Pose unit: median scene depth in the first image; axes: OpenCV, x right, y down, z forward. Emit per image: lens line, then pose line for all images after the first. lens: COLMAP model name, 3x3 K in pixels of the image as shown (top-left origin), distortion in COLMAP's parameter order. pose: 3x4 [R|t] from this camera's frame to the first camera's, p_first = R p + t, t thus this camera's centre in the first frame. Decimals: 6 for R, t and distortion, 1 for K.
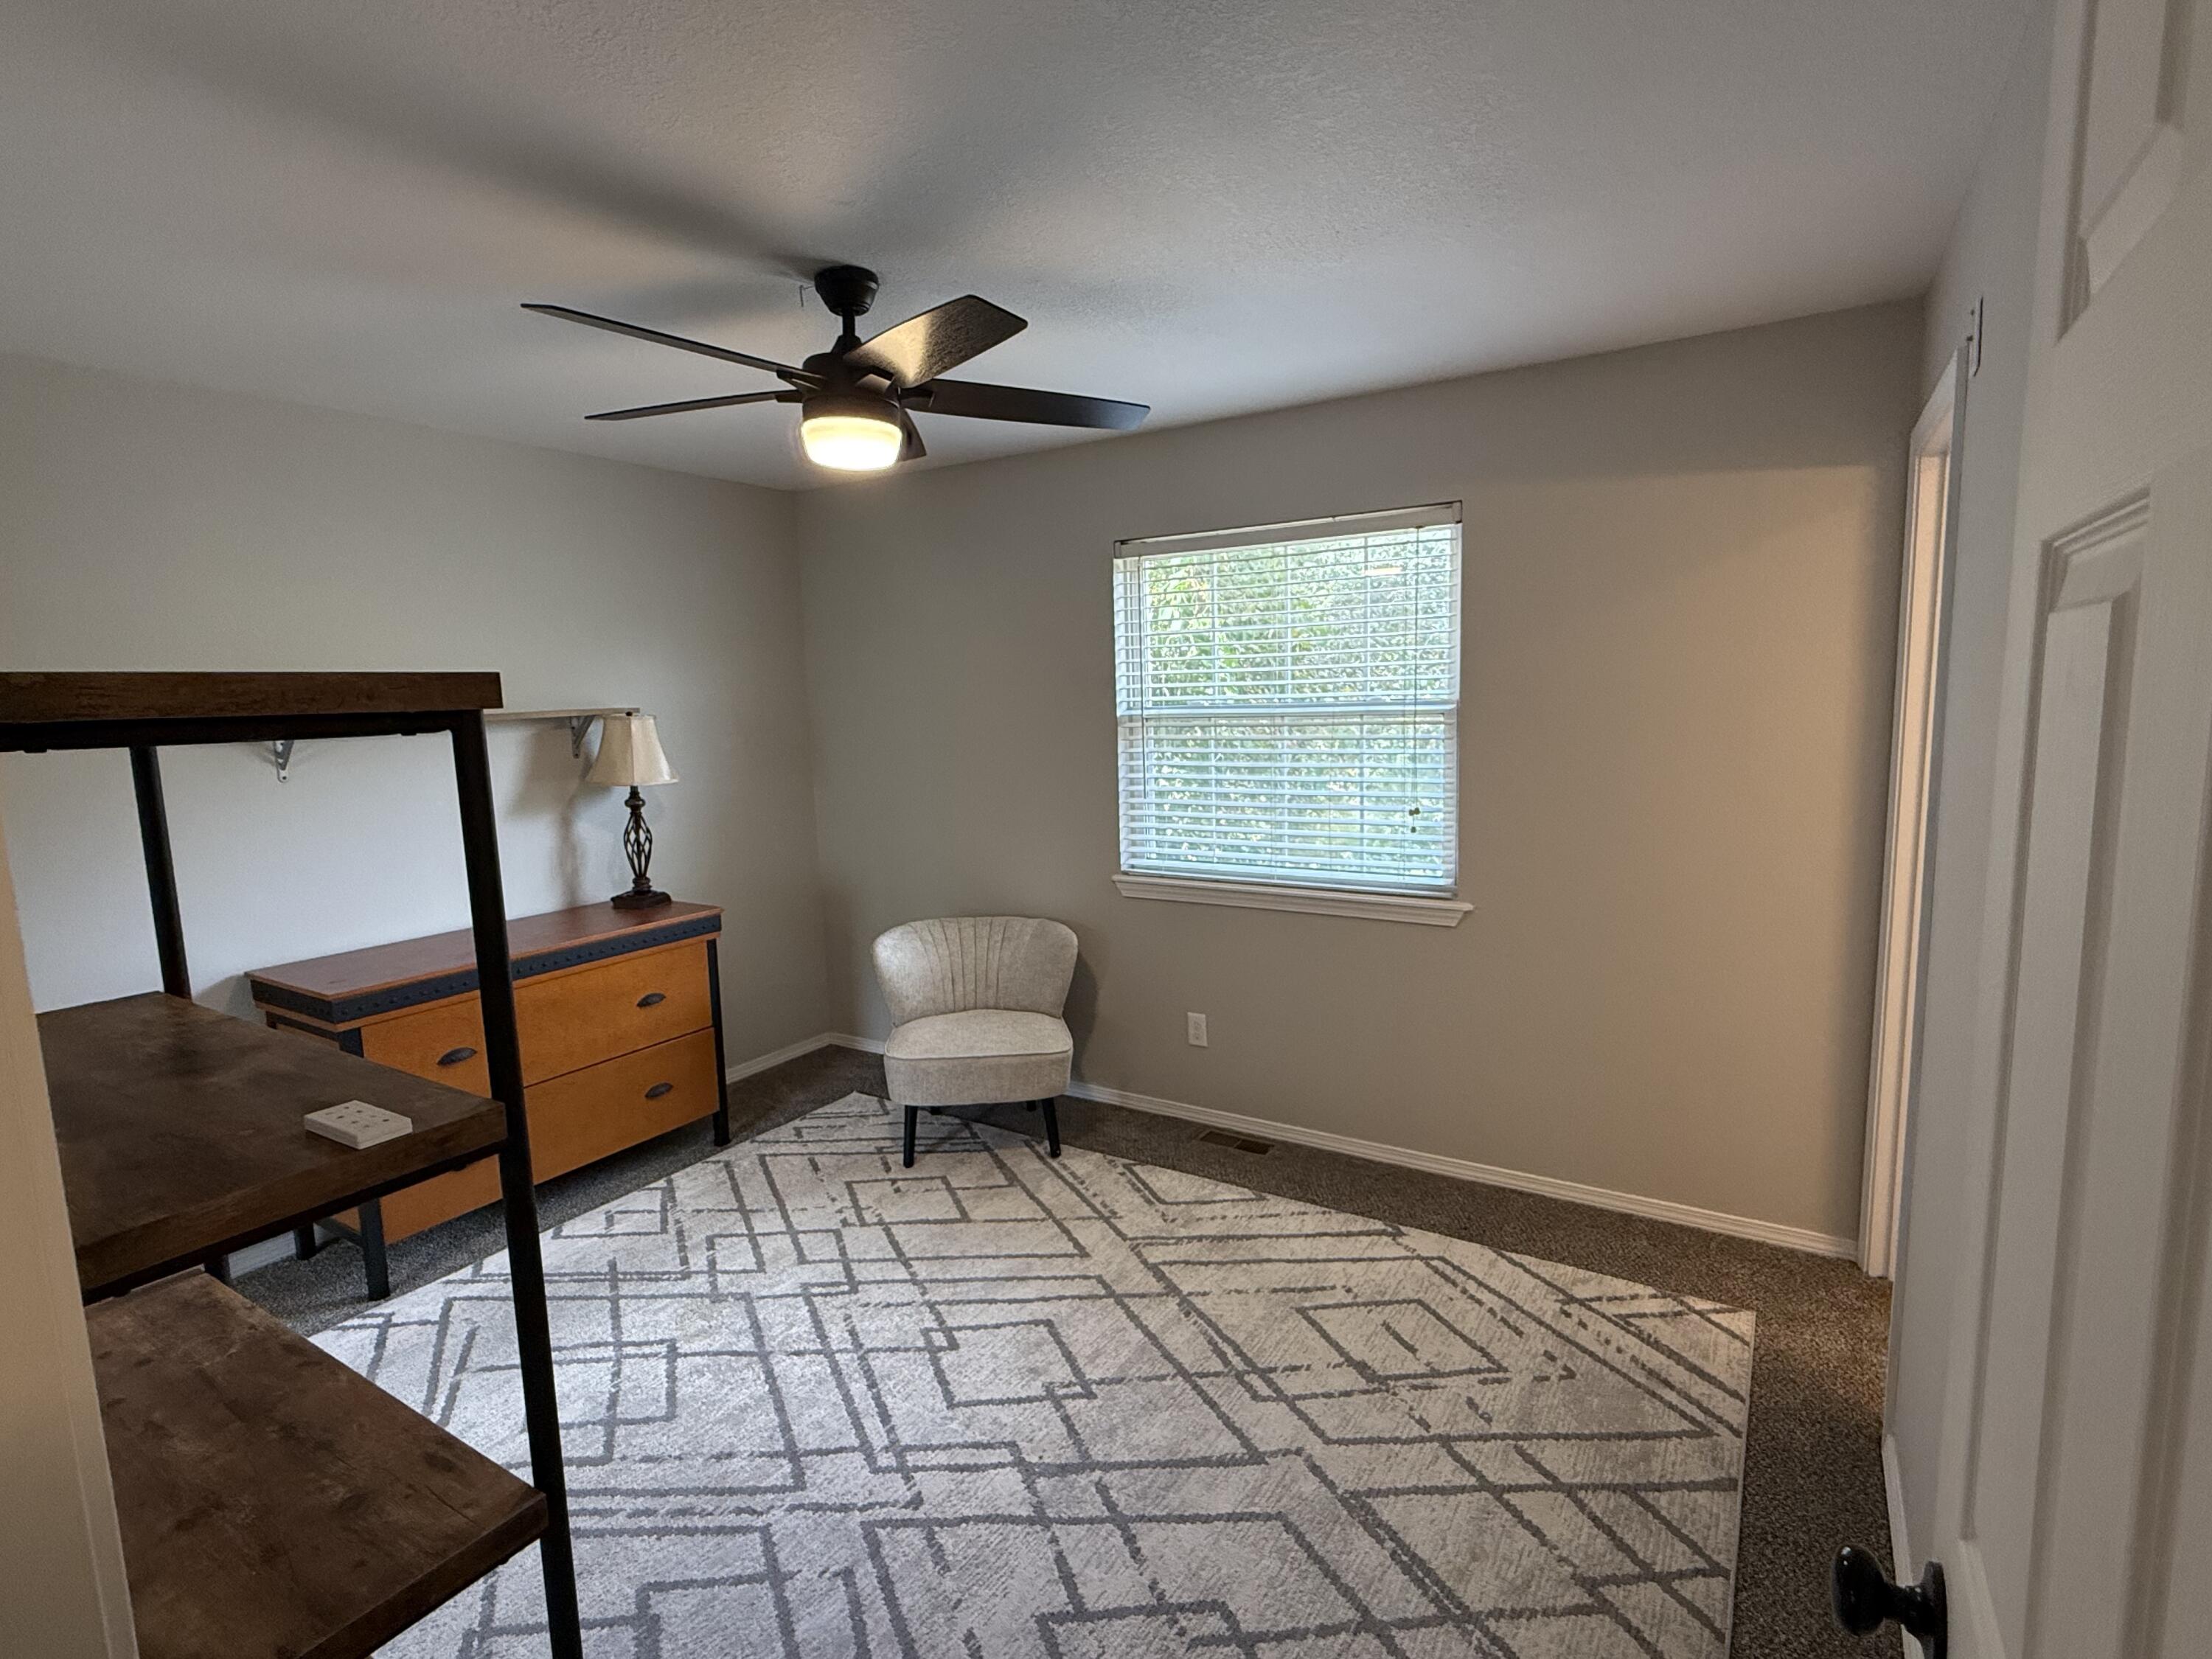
lens RADIAL K [[1080.0, 0, 1102.3], [0, 1080.0, 830.9], [0, 0, 1]] dist [-0.000111, -0.000255]
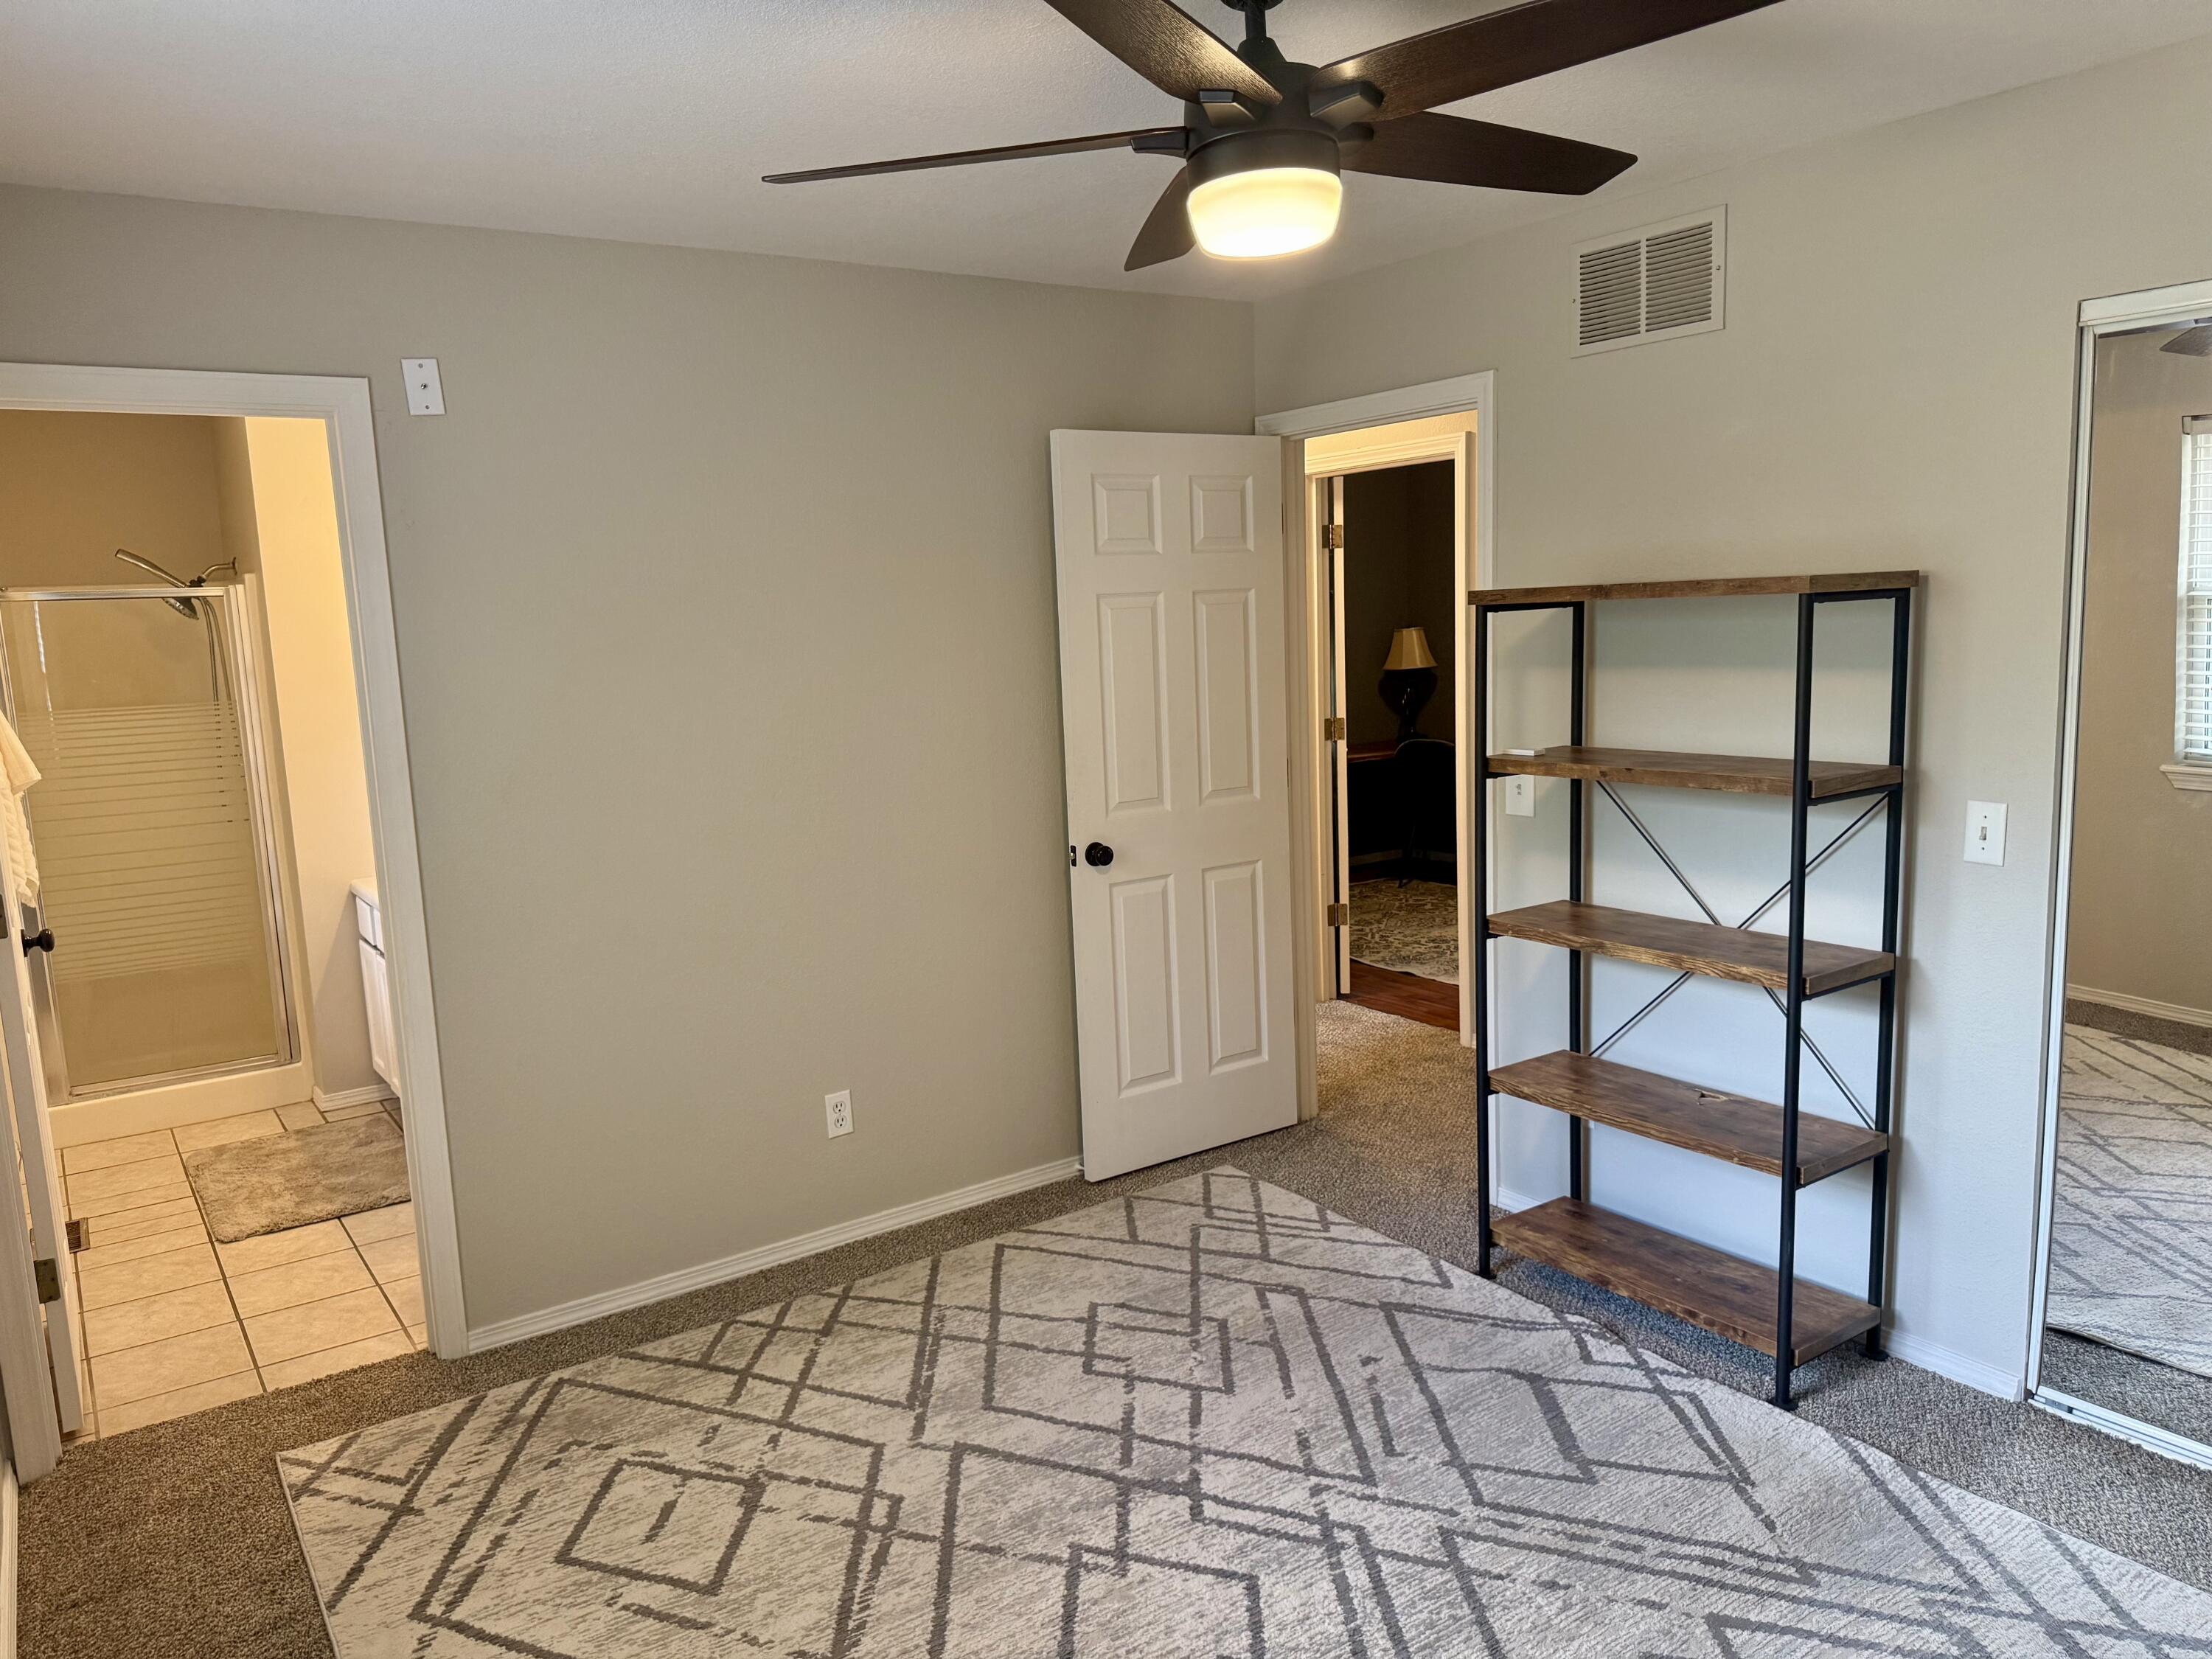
lens RADIAL K [[1553.4, 0, 1096.6], [0, 1553.4, 840.5], [0, 0, 1]] dist [0.050309, -0.063014]
pose [[-0.913638, 0.007902, 0.406452, -0.518529], [0.120938, 0.959828, 0.253189, -0.257589], [-0.388123, 0.280479, -0.877891, 1.977187]]
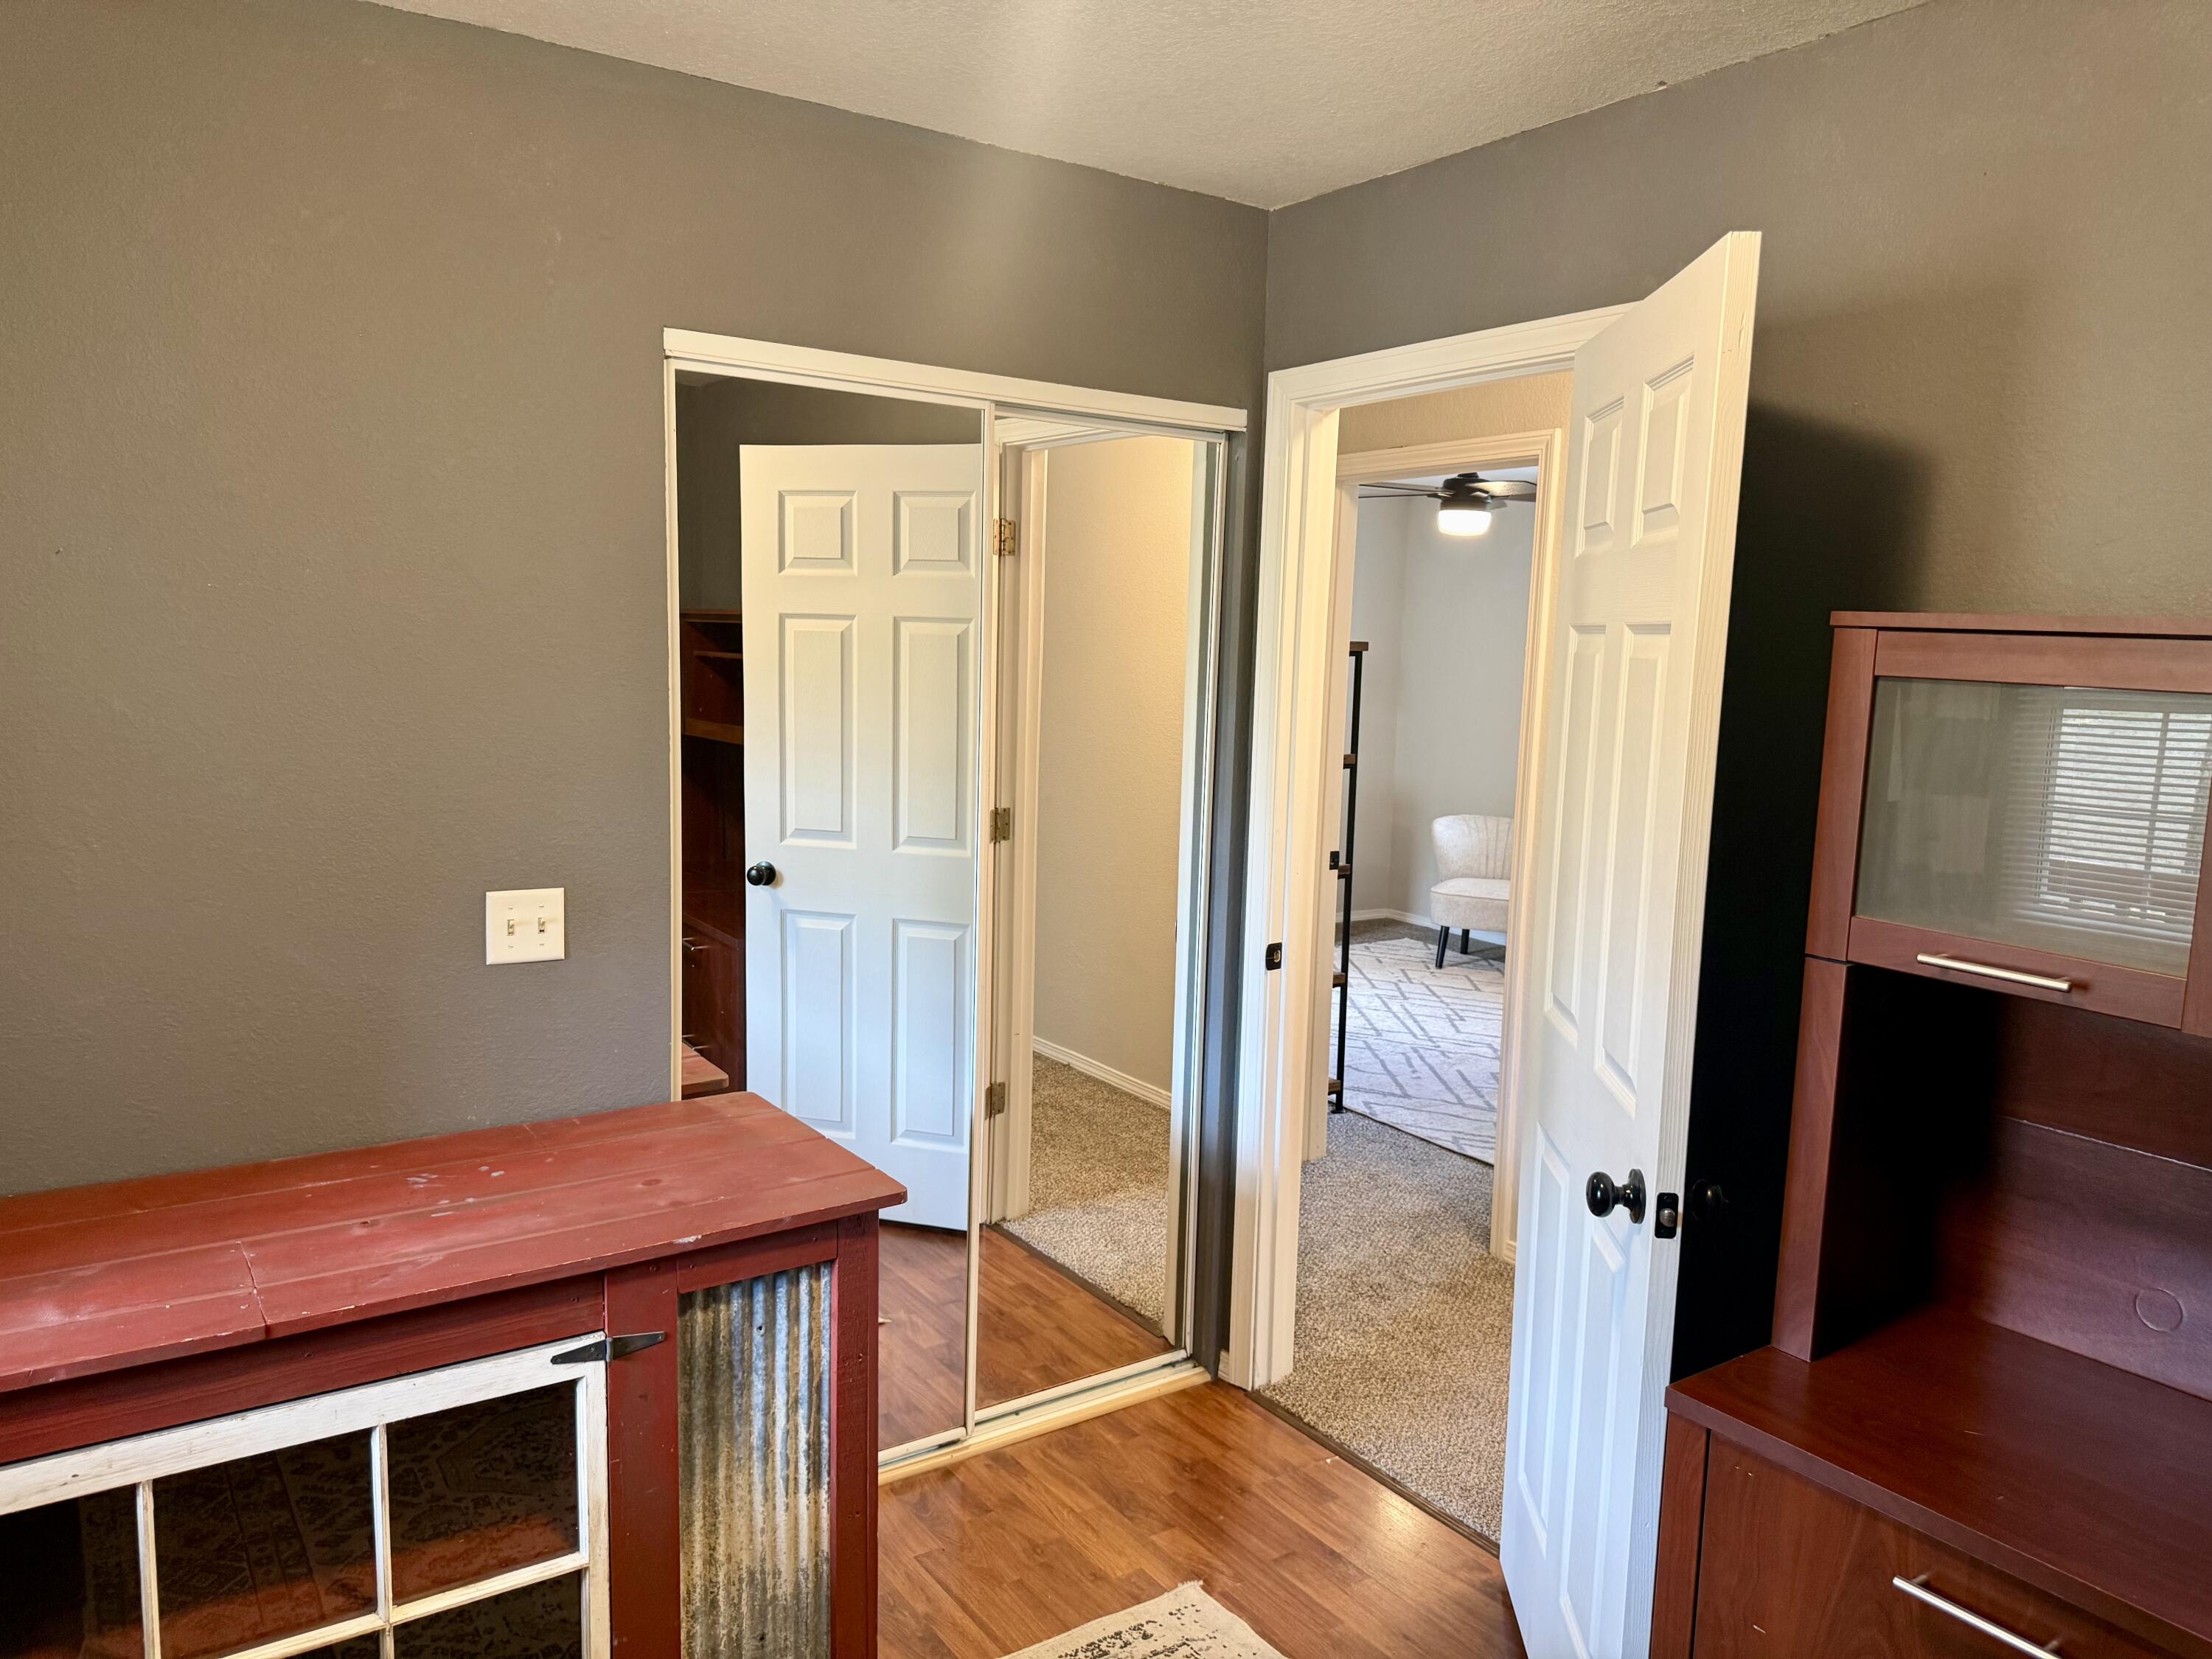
lens RADIAL K [[1553.4, 0, 1101.9], [0, 1553.4, 835.8], [0, 0, 1]] dist [0.050309, -0.063014]
pose [[0.915213, 0.113872, -0.386547, 0.320092], [-0.112348, 0.993312, 0.026616, 0.206344], [0.386993, 0.019069, 0.921885, -1.850762]]
